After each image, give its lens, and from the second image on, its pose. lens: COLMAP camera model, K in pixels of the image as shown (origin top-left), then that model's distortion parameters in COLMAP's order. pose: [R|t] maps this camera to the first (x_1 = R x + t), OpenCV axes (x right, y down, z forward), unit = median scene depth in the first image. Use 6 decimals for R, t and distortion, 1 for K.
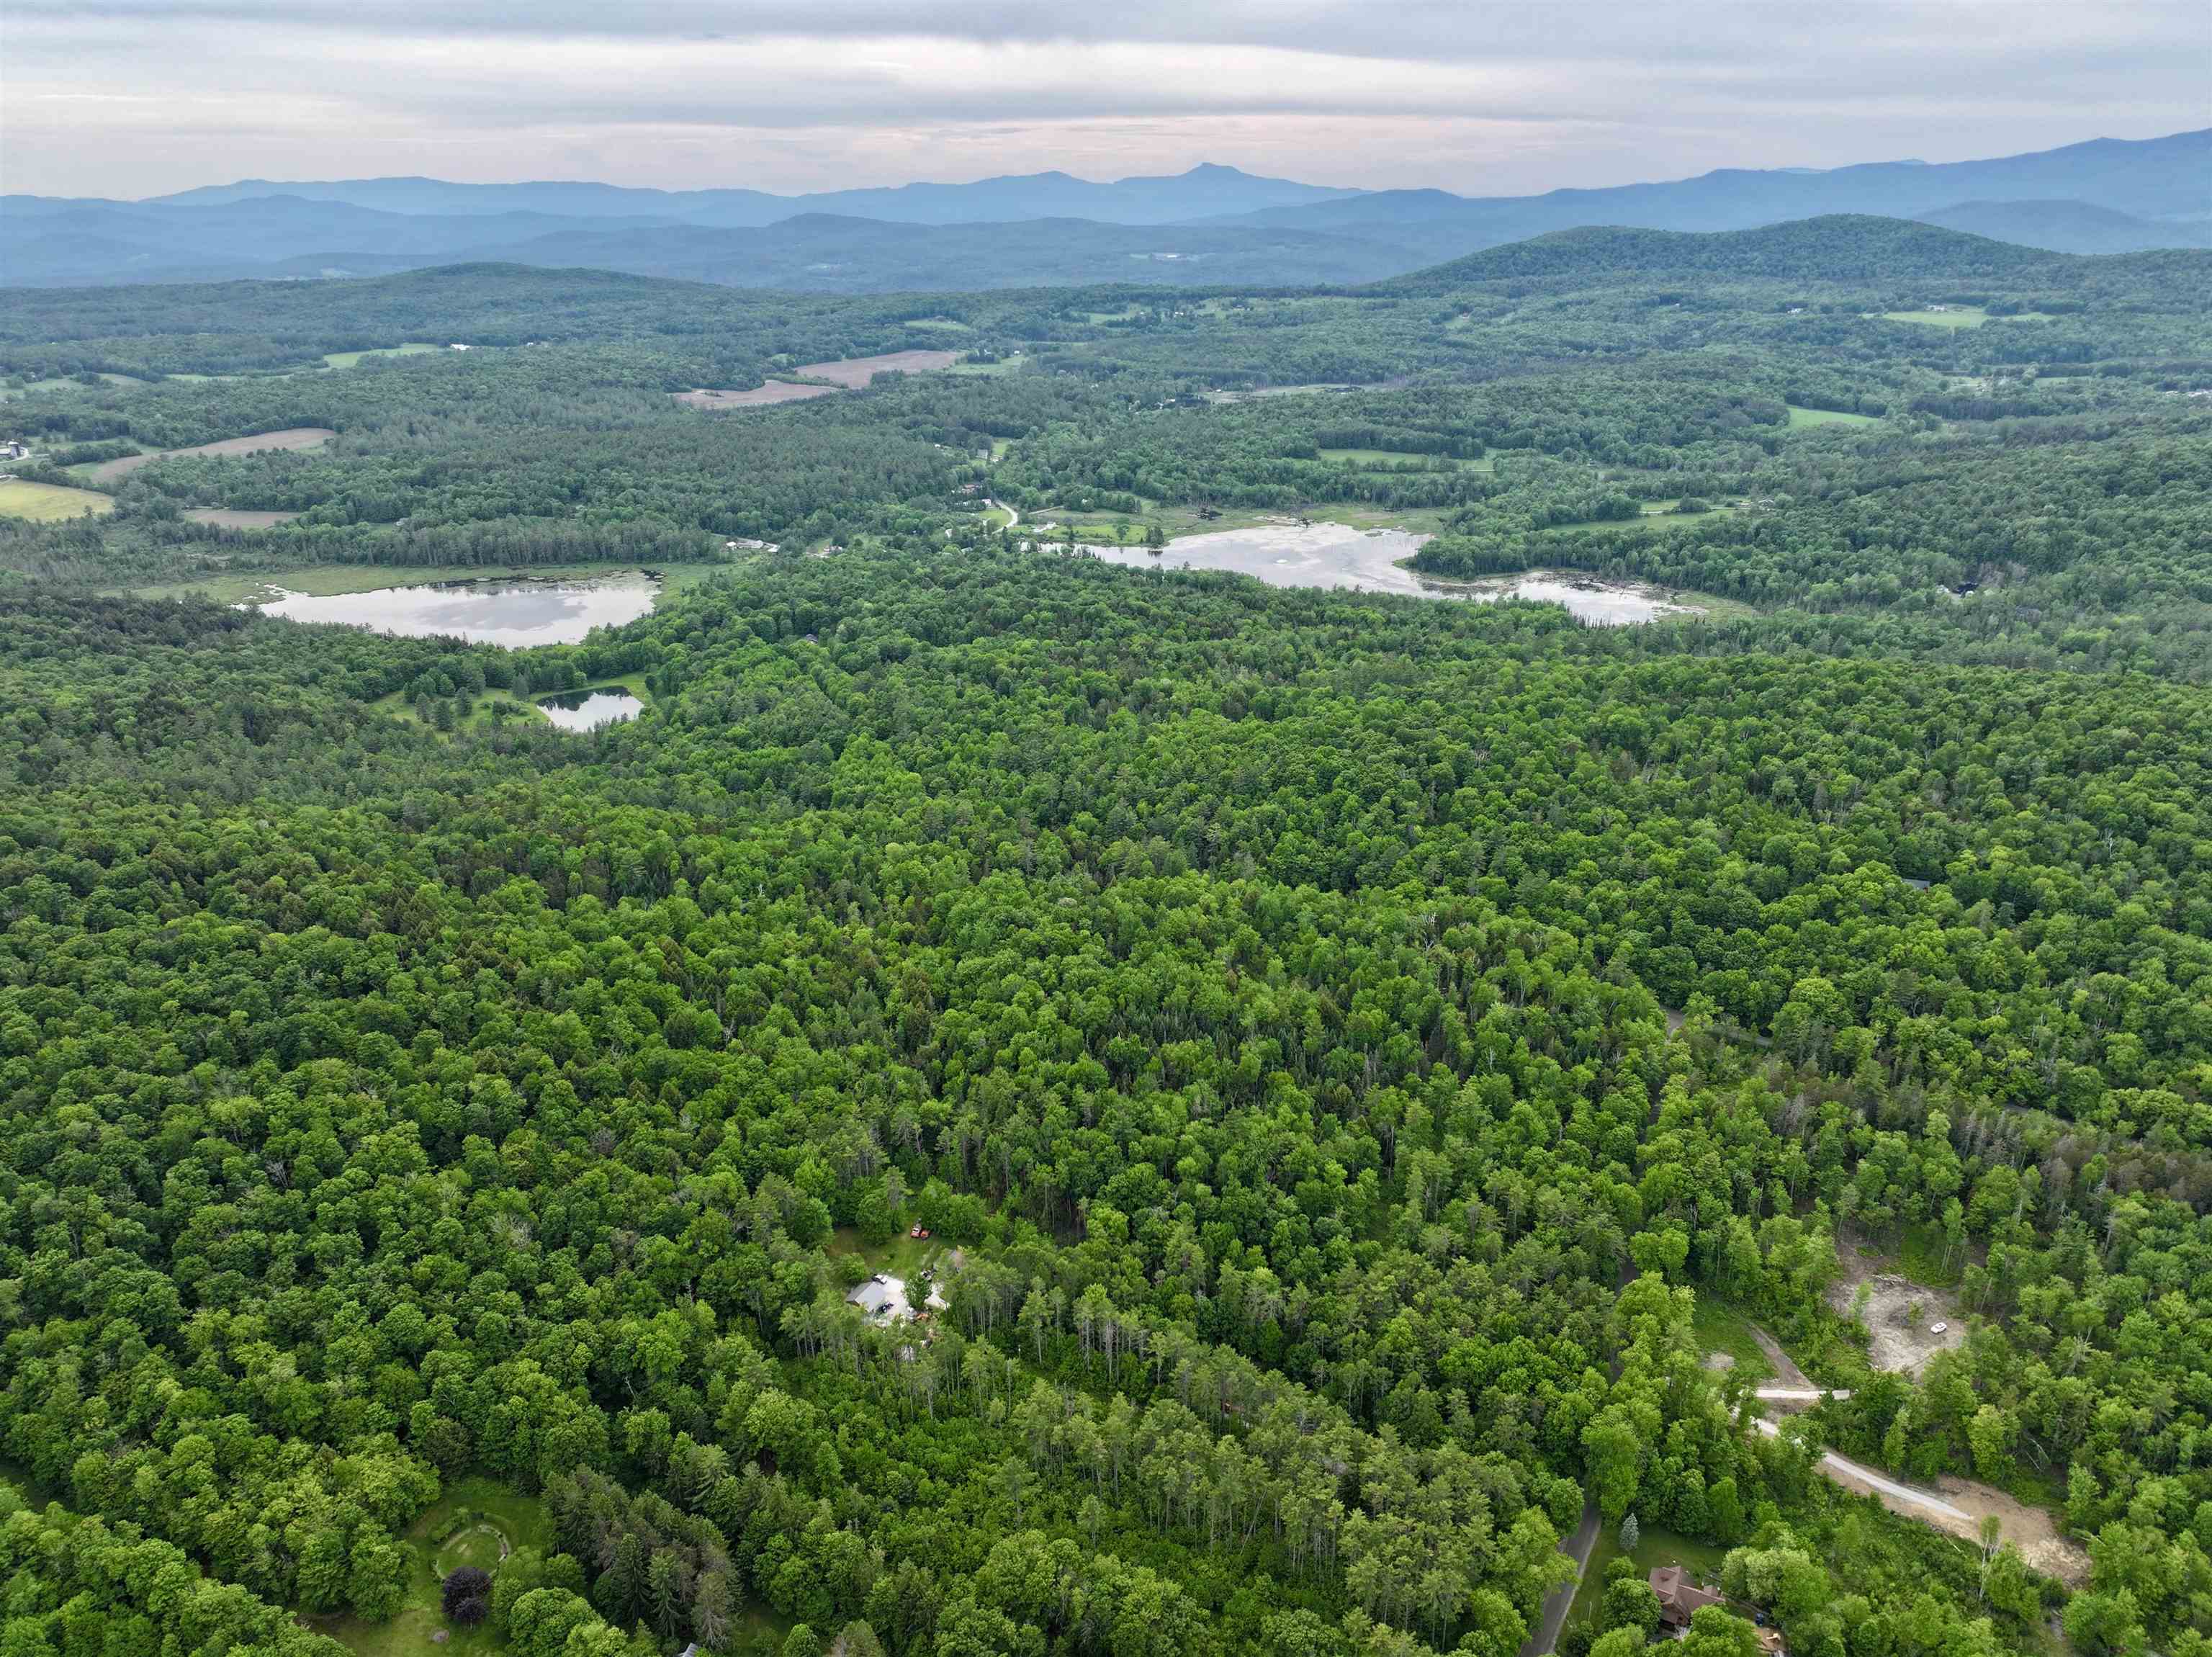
lens RADIAL K [[1554.7, 0, 1111.3], [0, 1554.7, 825.5], [0, 0, 1]] dist [-0.000777, 0.016355]
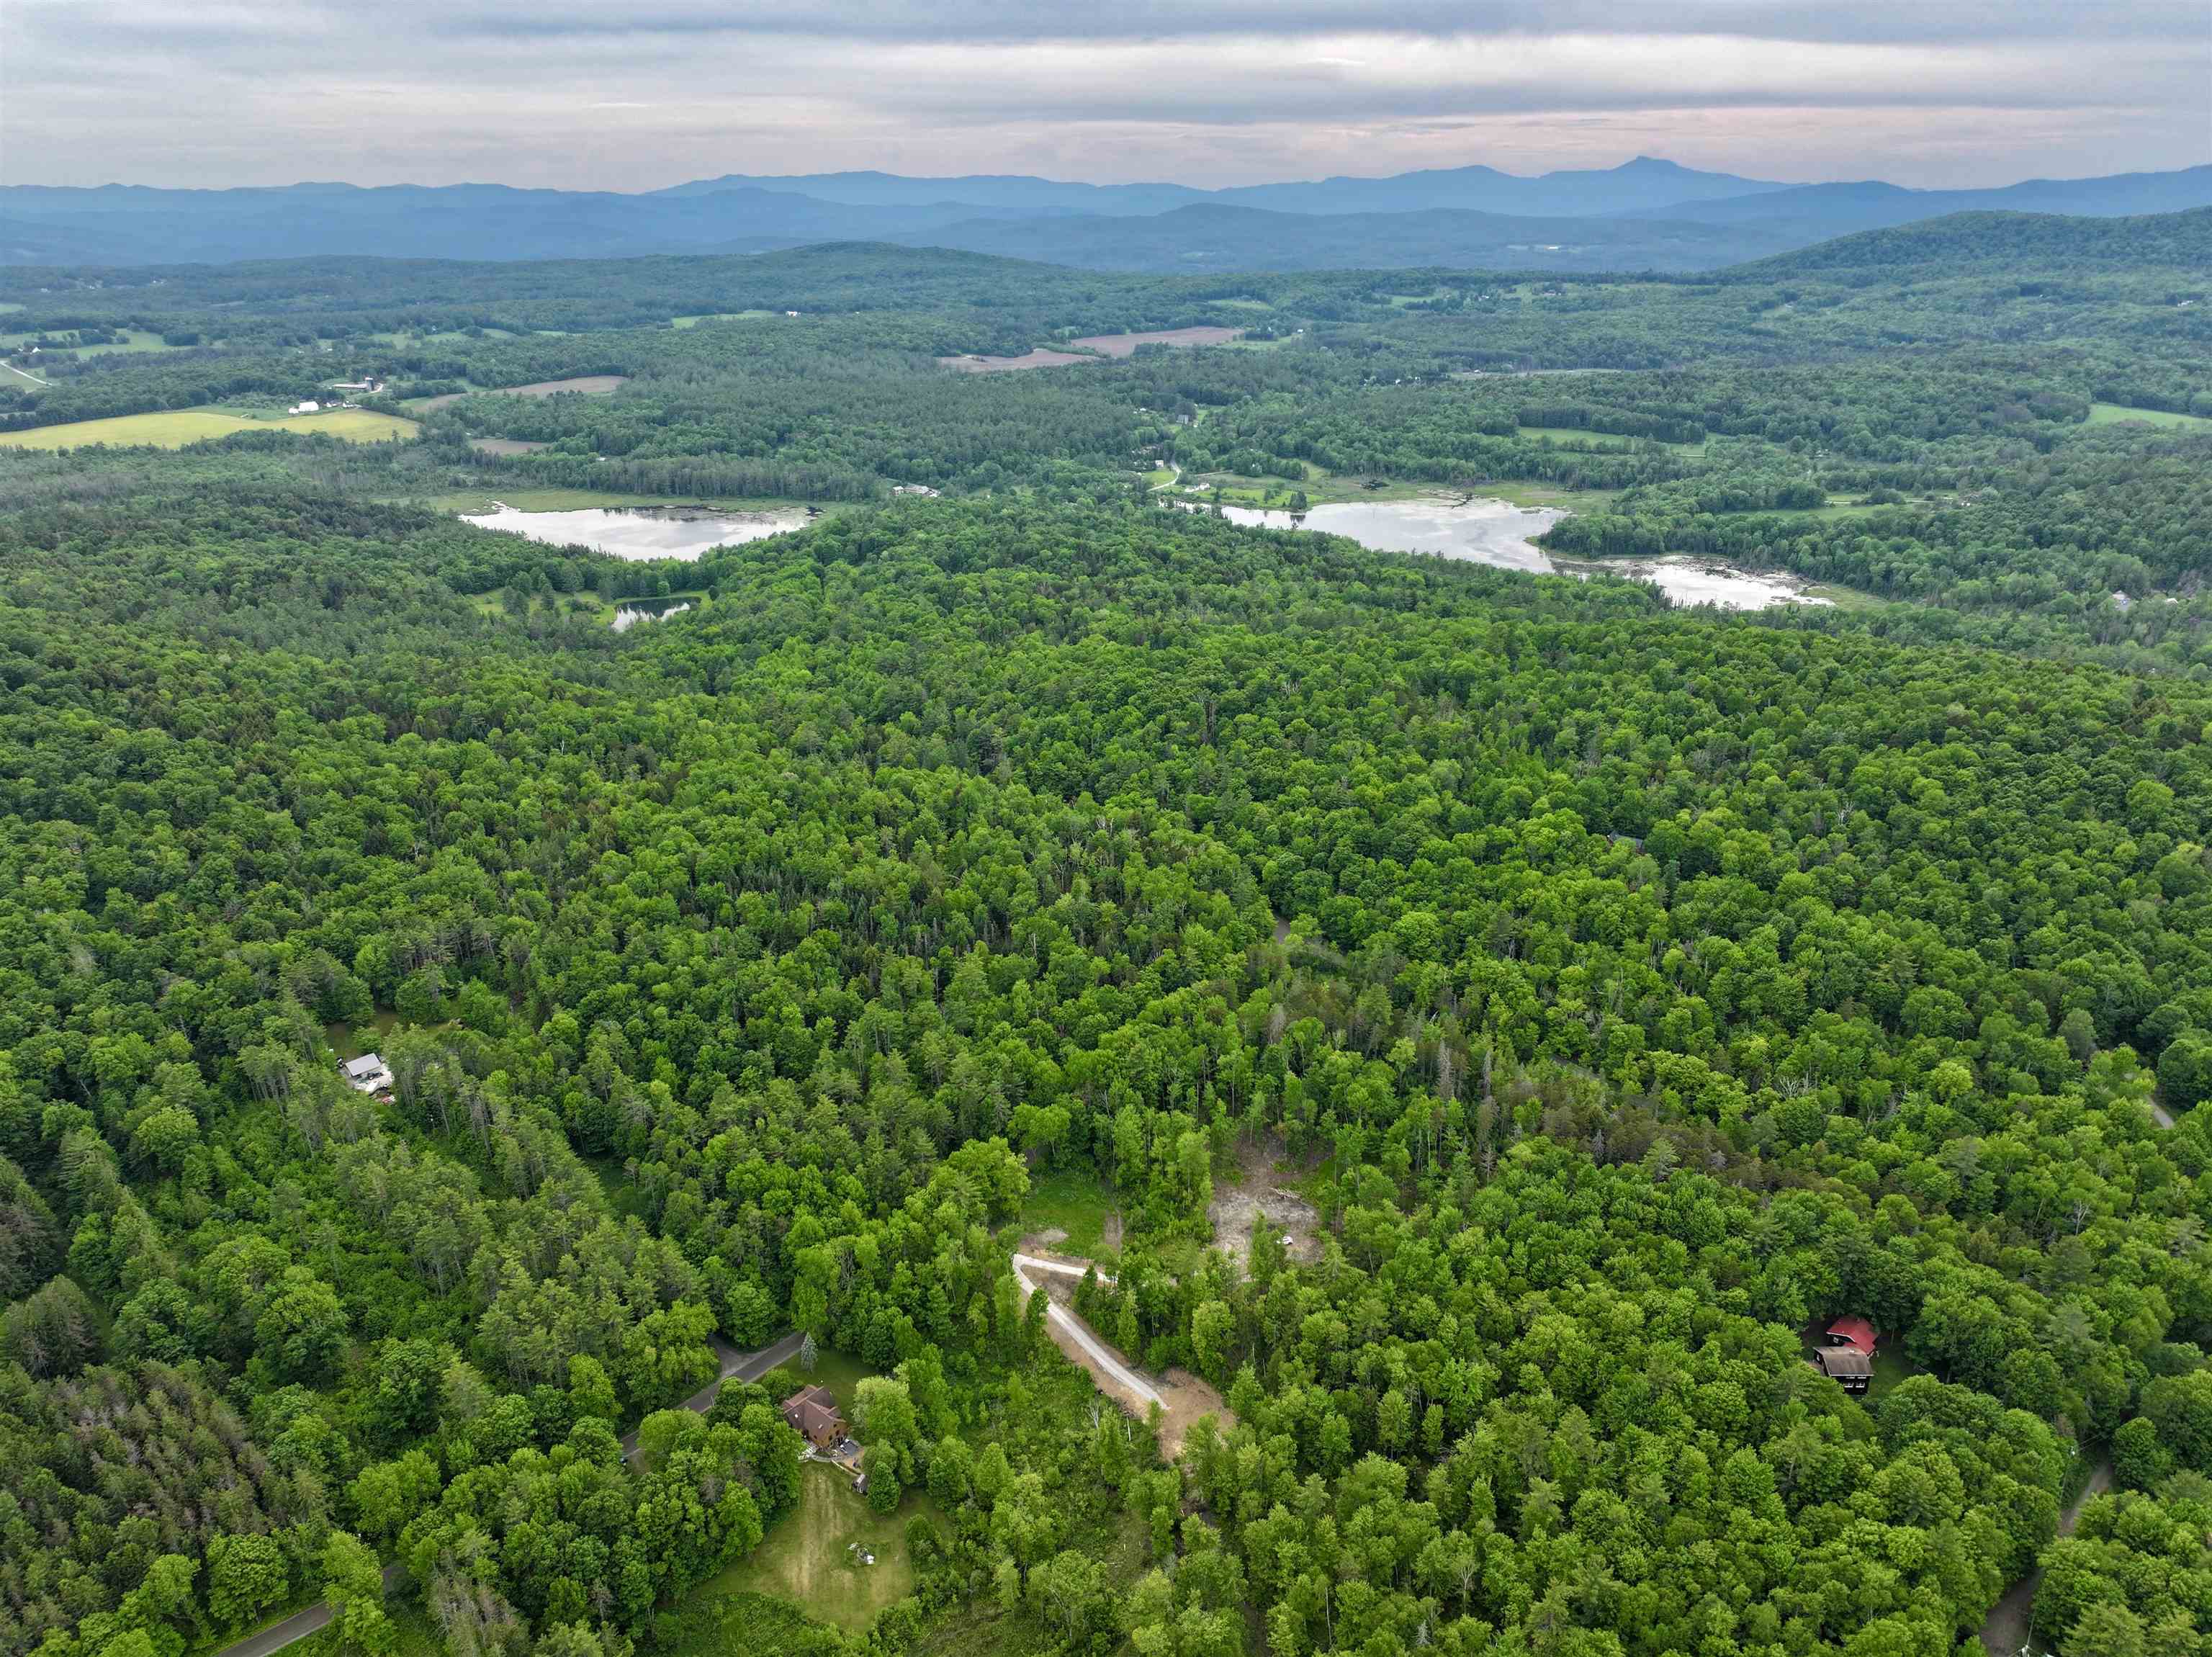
lens RADIAL K [[1554.7, 0, 1107.7], [0, 1554.7, 826.6], [0, 0, 1]] dist [-0.000777, 0.016355]
pose [[0.966110, 0.101283, -0.237430, 0.419249], [-0.100748, 0.994807, 0.014420, 0.044805], [0.237657, 0.009990, 0.971298, 0.031173]]
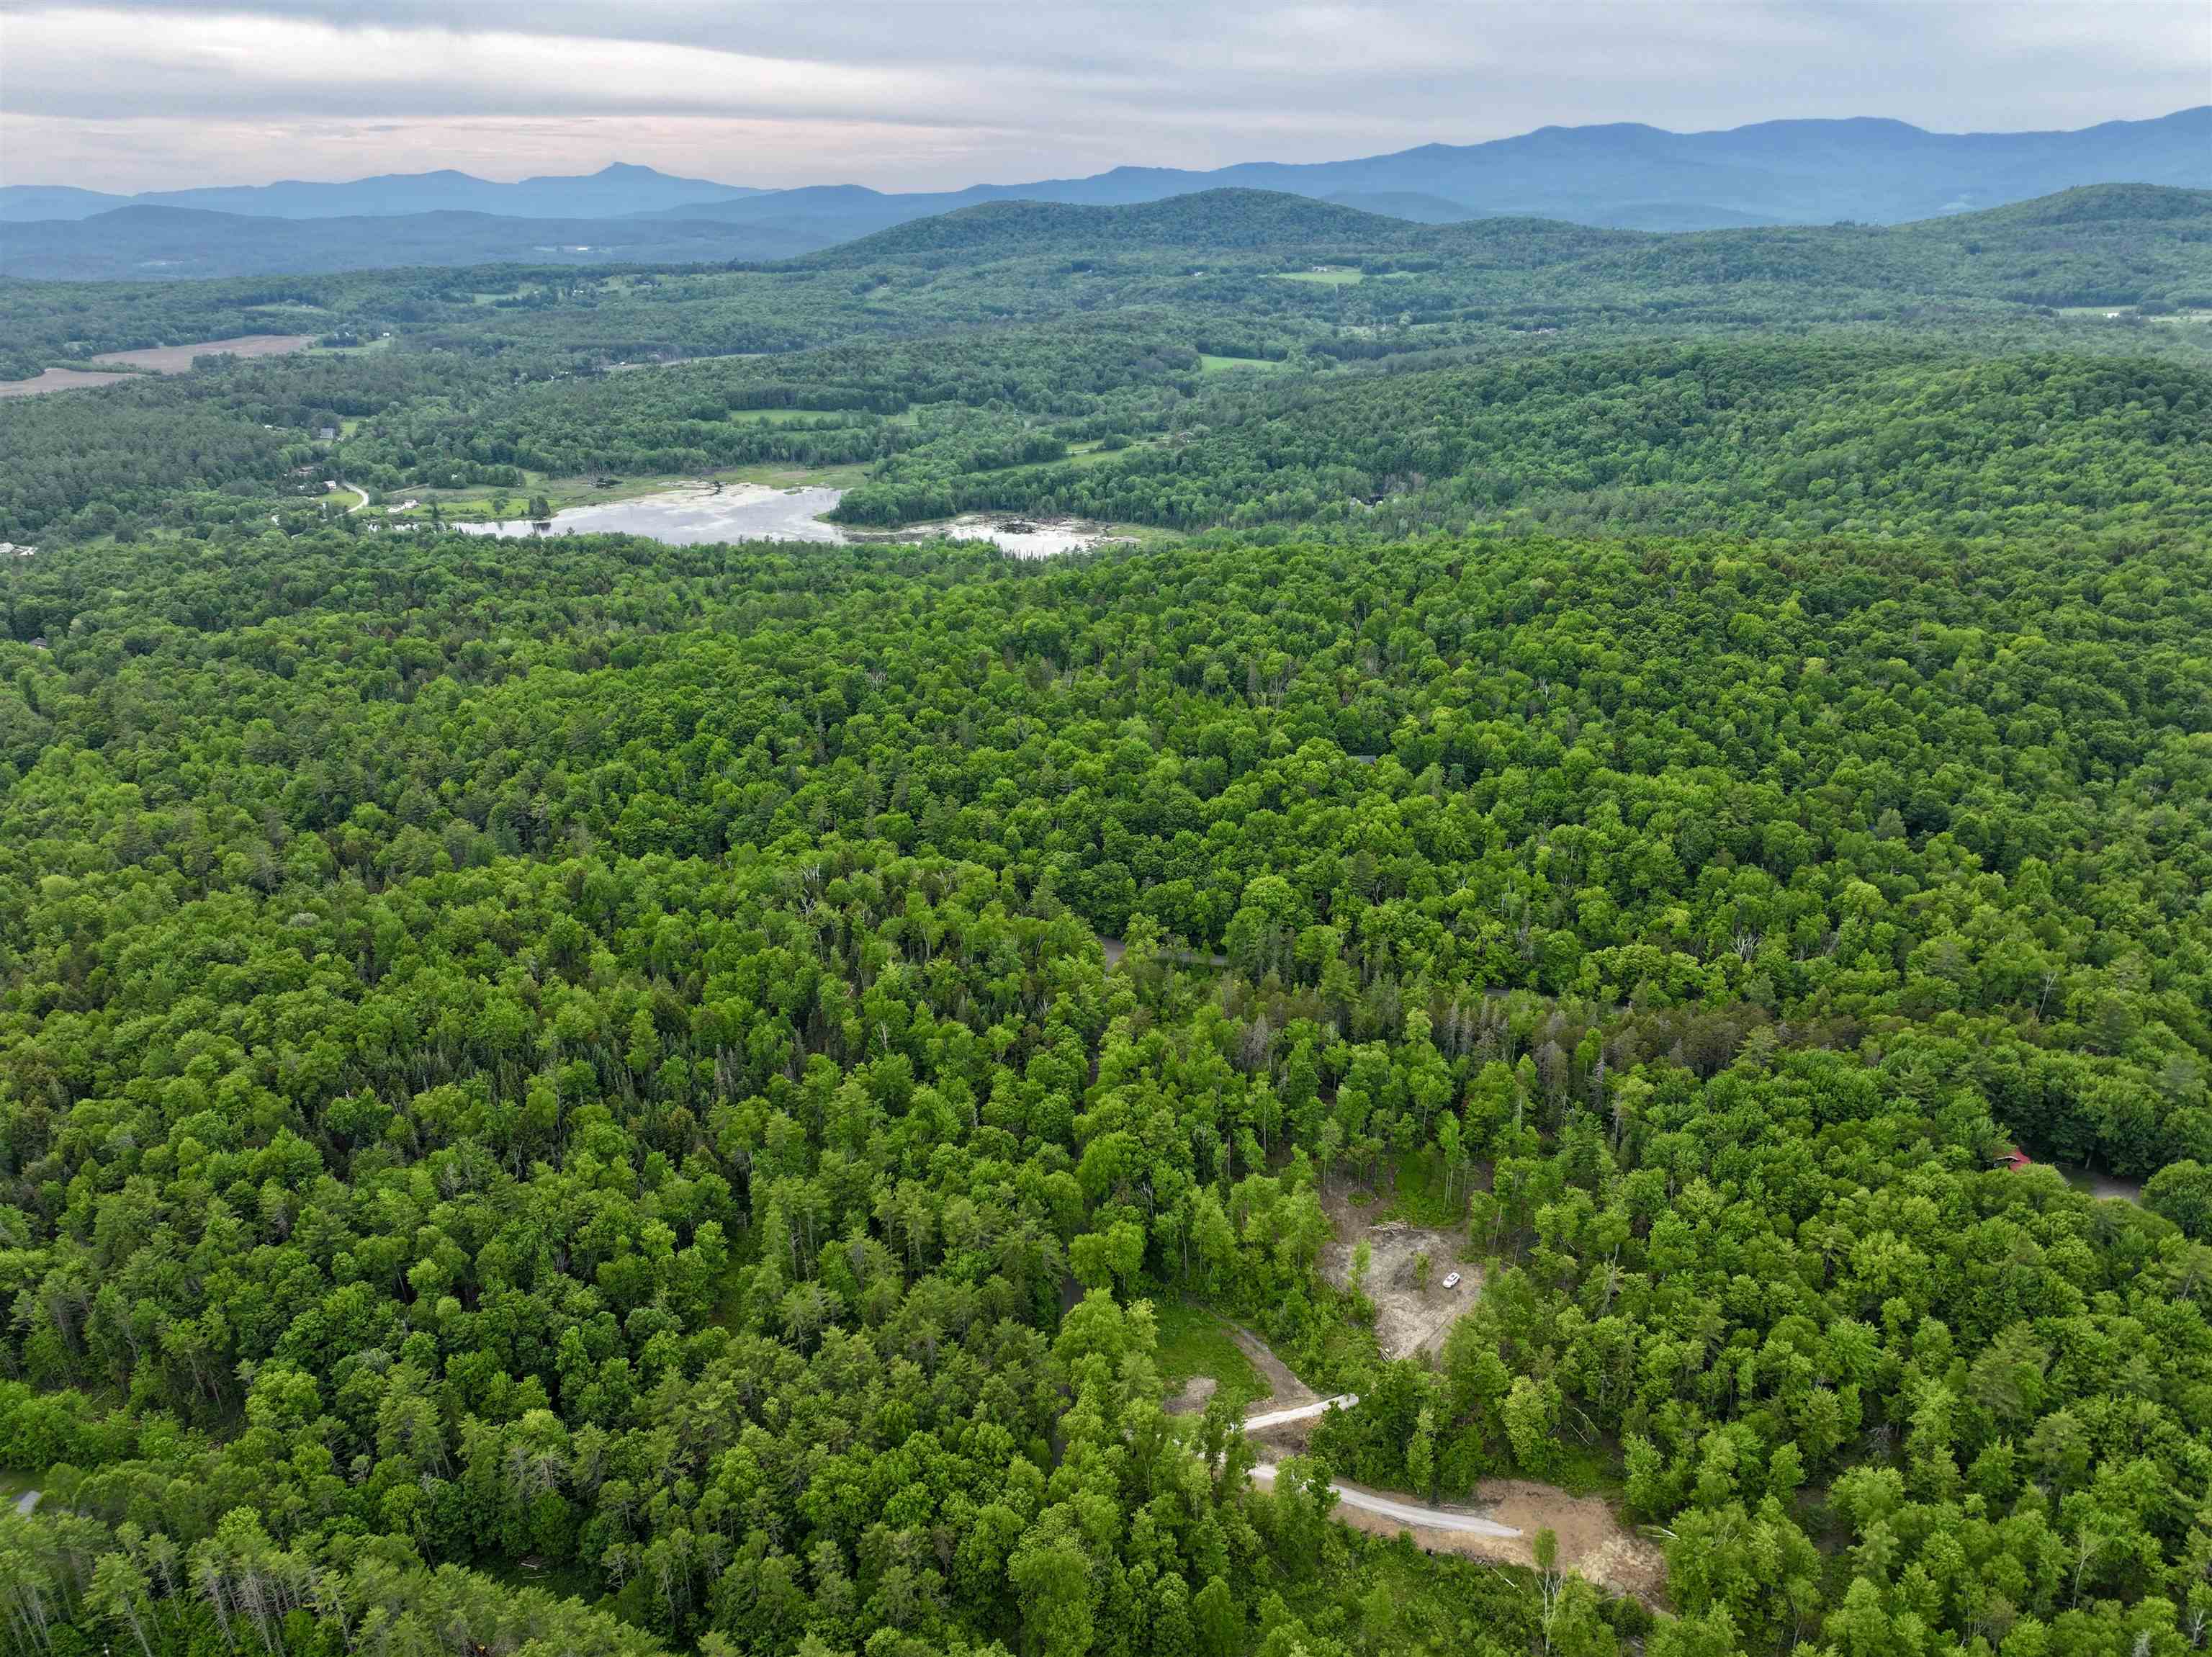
lens RADIAL K [[1554.7, 0, 1112.1], [0, 1554.7, 818.8], [0, 0, 1]] dist [-0.000777, 0.016355]
pose [[0.943516, -0.122702, 0.307769, 0.104518], [0.125083, 0.992073, 0.012060, 0.040391], [-0.306809, 0.027117, 0.951385, 0.199589]]
